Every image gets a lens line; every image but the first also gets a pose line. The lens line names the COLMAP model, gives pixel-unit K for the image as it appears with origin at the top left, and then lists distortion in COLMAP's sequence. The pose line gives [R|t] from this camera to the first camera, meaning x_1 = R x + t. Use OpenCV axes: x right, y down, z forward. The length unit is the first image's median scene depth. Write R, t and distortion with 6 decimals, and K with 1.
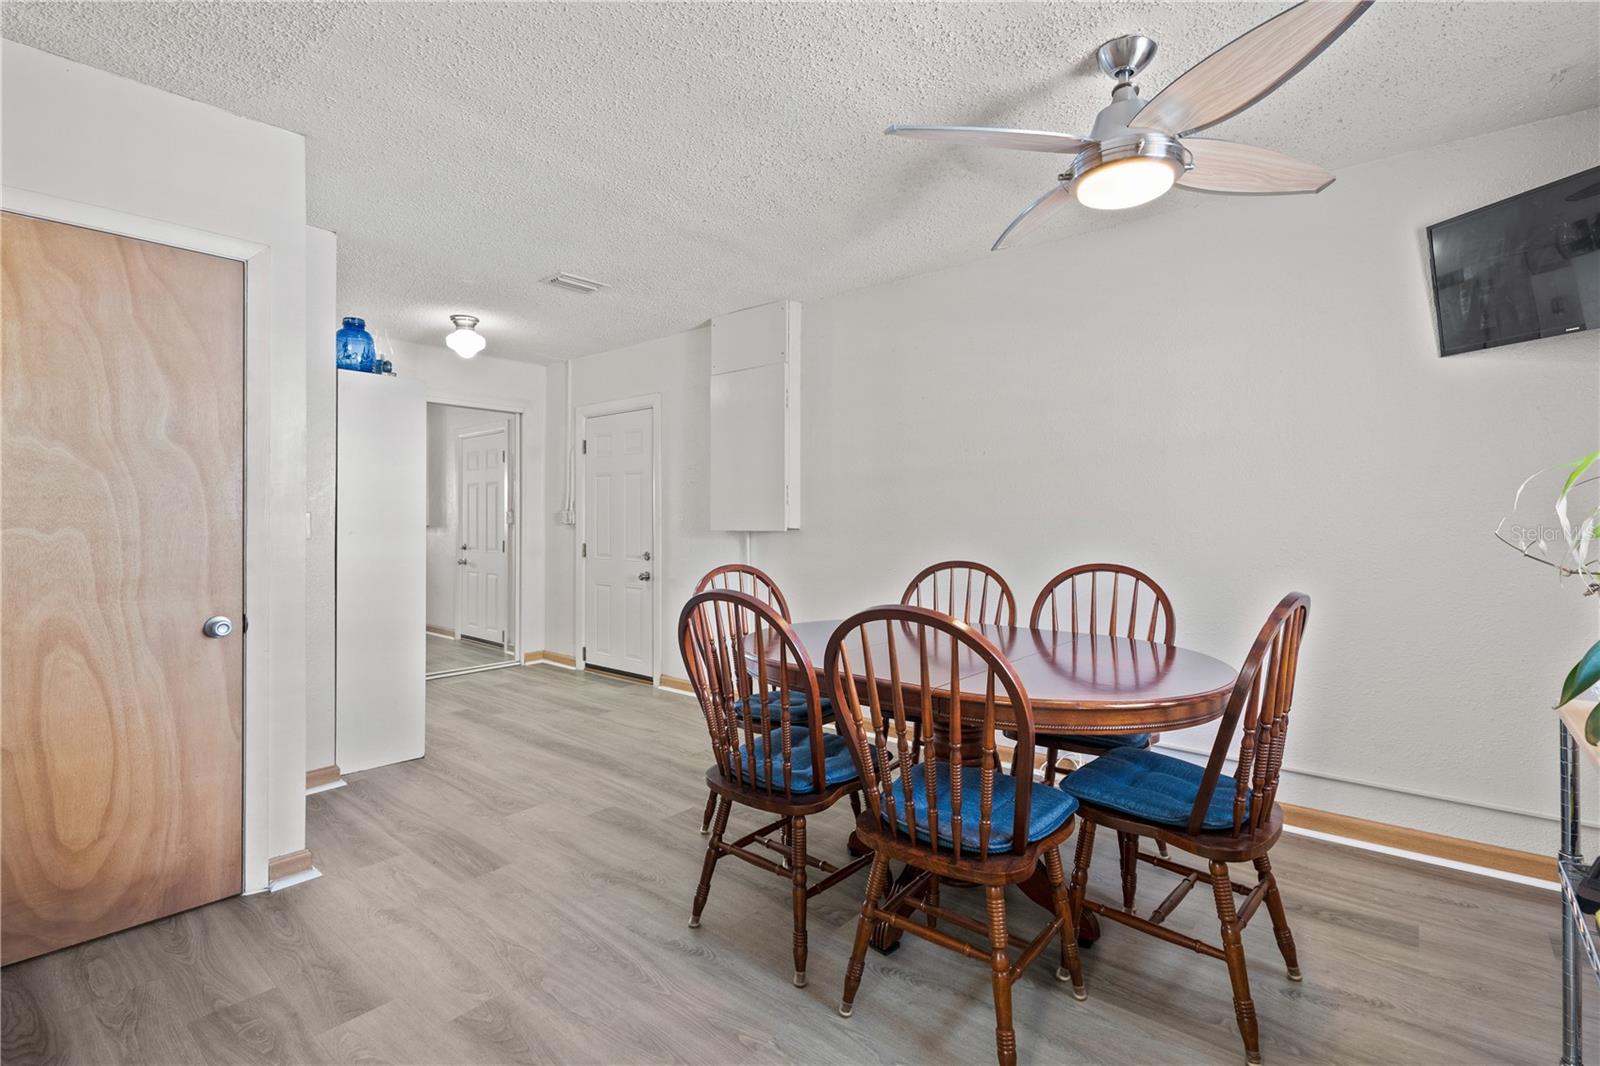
lens RADIAL K [[722.7, 0, 802.2], [0, 722.7, 513.8], [0, 0, 1]] dist [0.000299, 0.000011]
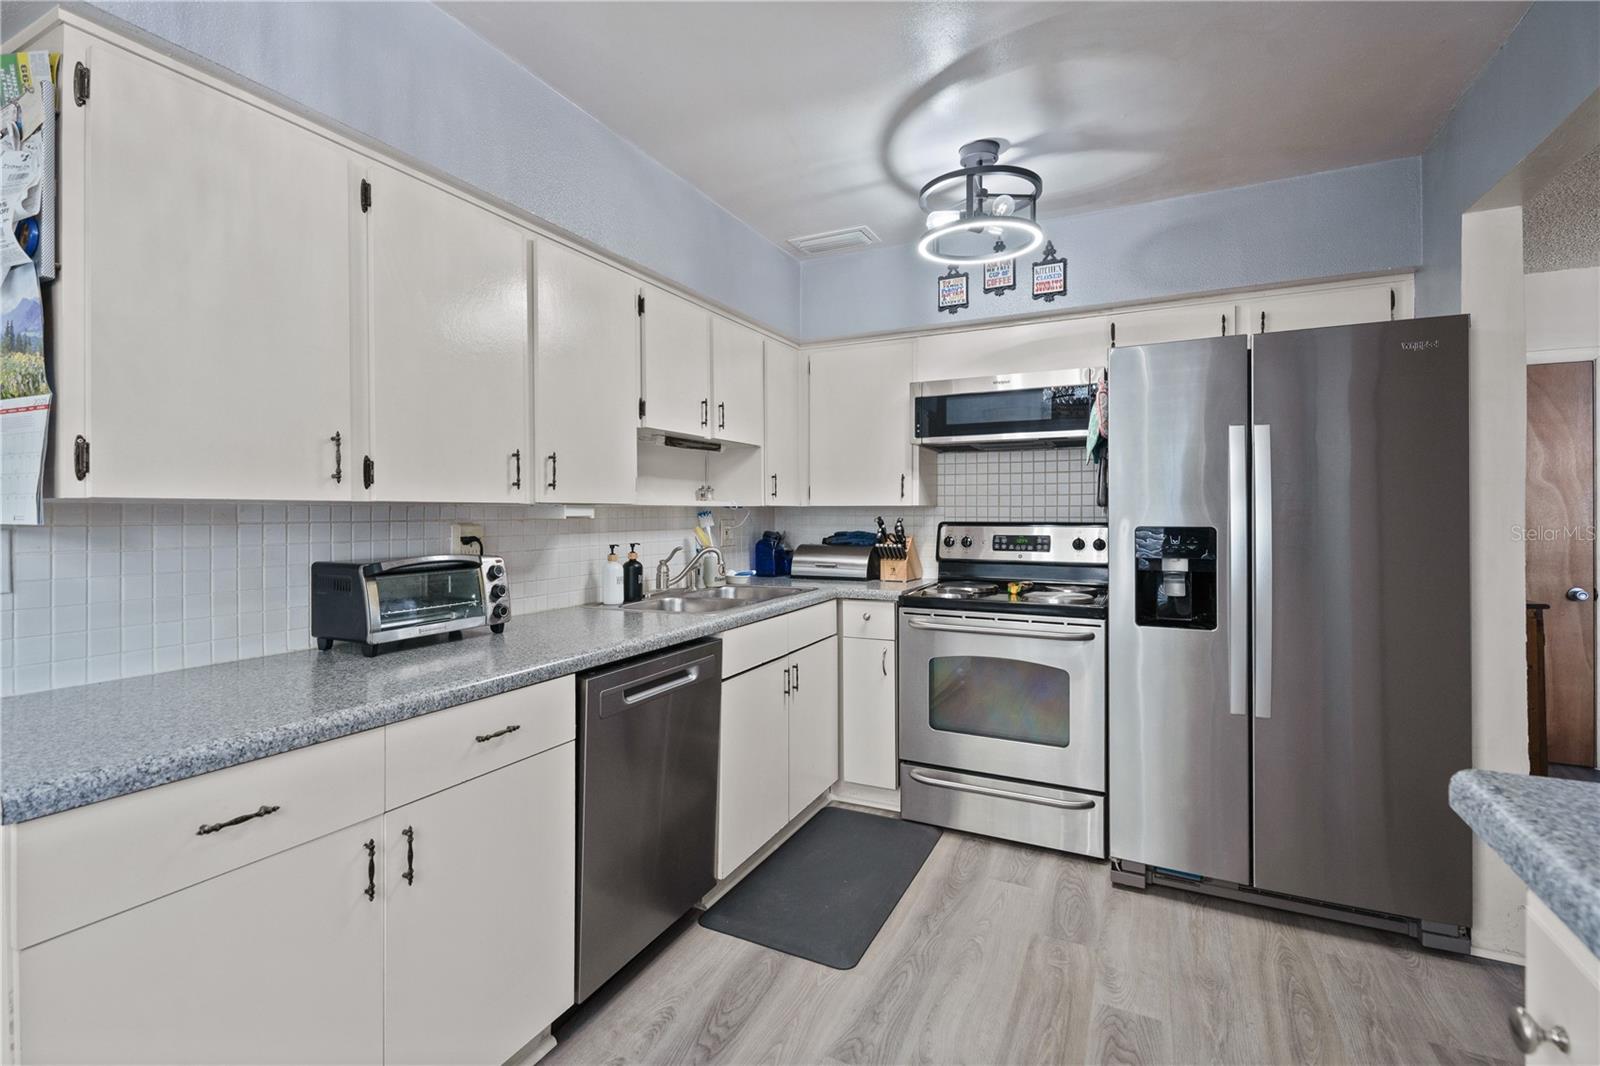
lens RADIAL K [[722.7, 0, 802.2], [0, 722.7, 513.8], [0, 0, 1]] dist [0.000299, 0.000011]
pose [[0.222145, 0.001348, -0.975013, 0.356723], [0.013065, 0.999905, 0.004360, -0.049531], [0.974926, -0.013707, 0.222106, -0.989838]]
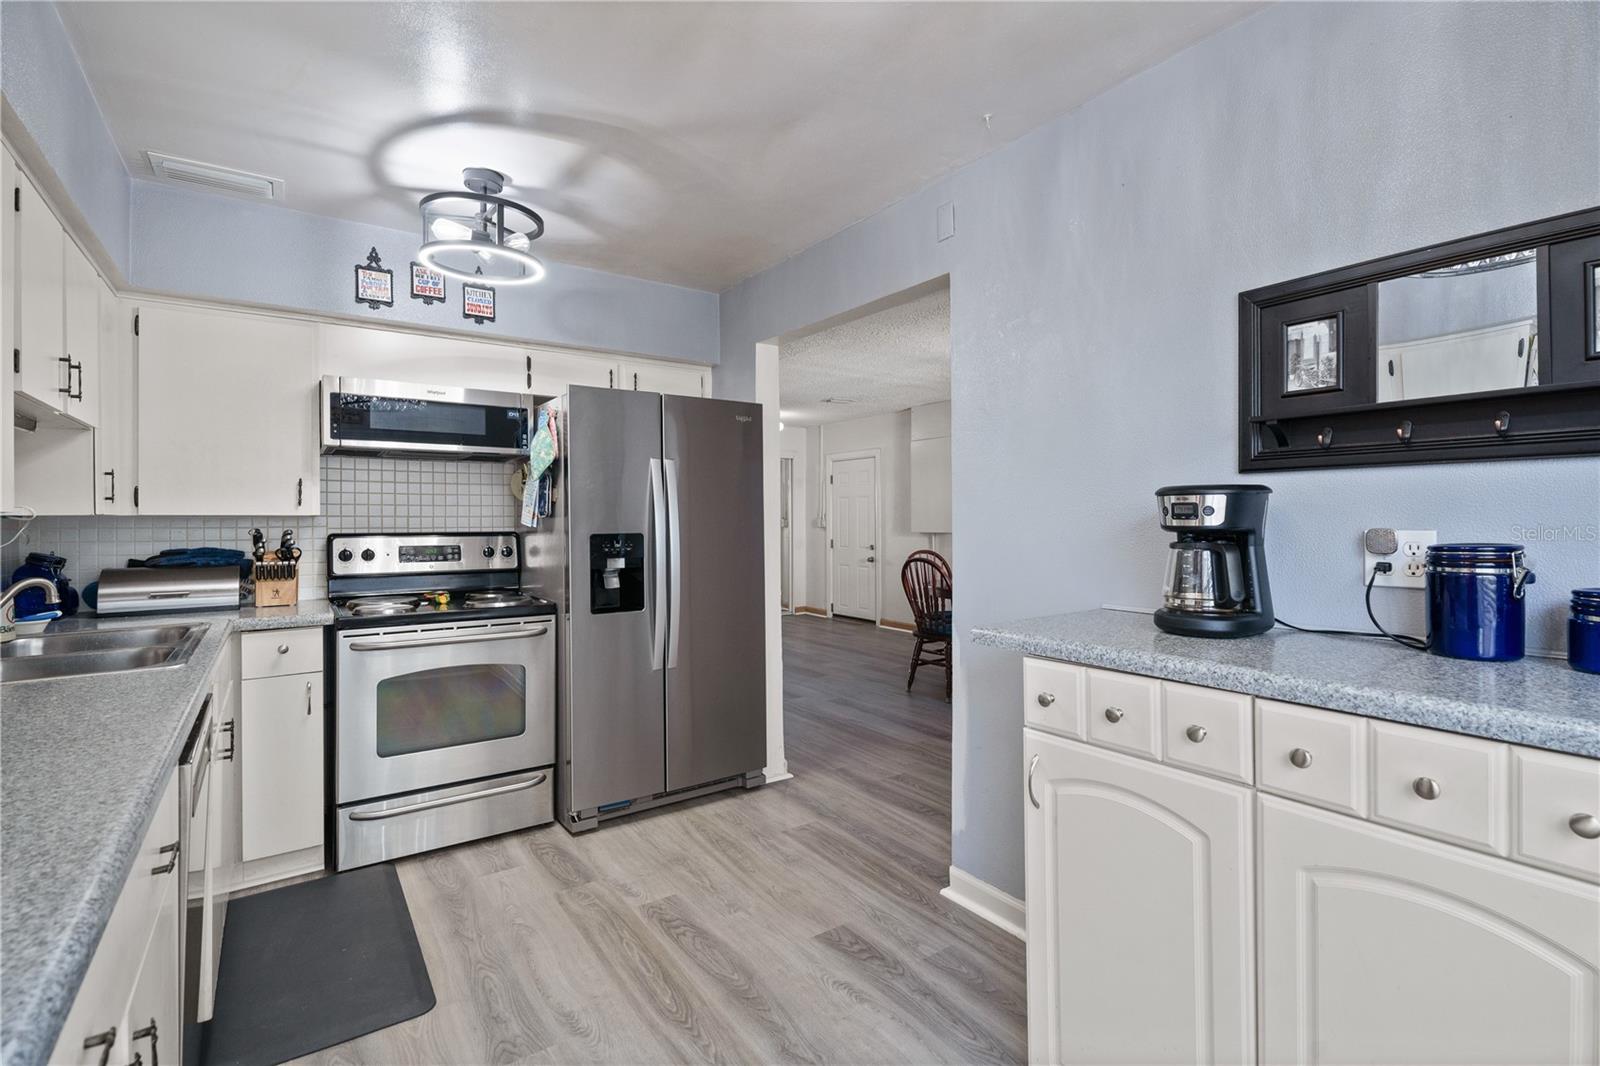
lens RADIAL K [[722.7, 0, 802.2], [0, 722.7, 513.8], [0, 0, 1]] dist [0.000299, 0.000011]
pose [[0.964496, -0.005522, -0.264038, 0.151405], [0.006974, 0.999965, 0.004563, -0.059133], [0.264004, -0.006242, 0.964502, -1.416602]]
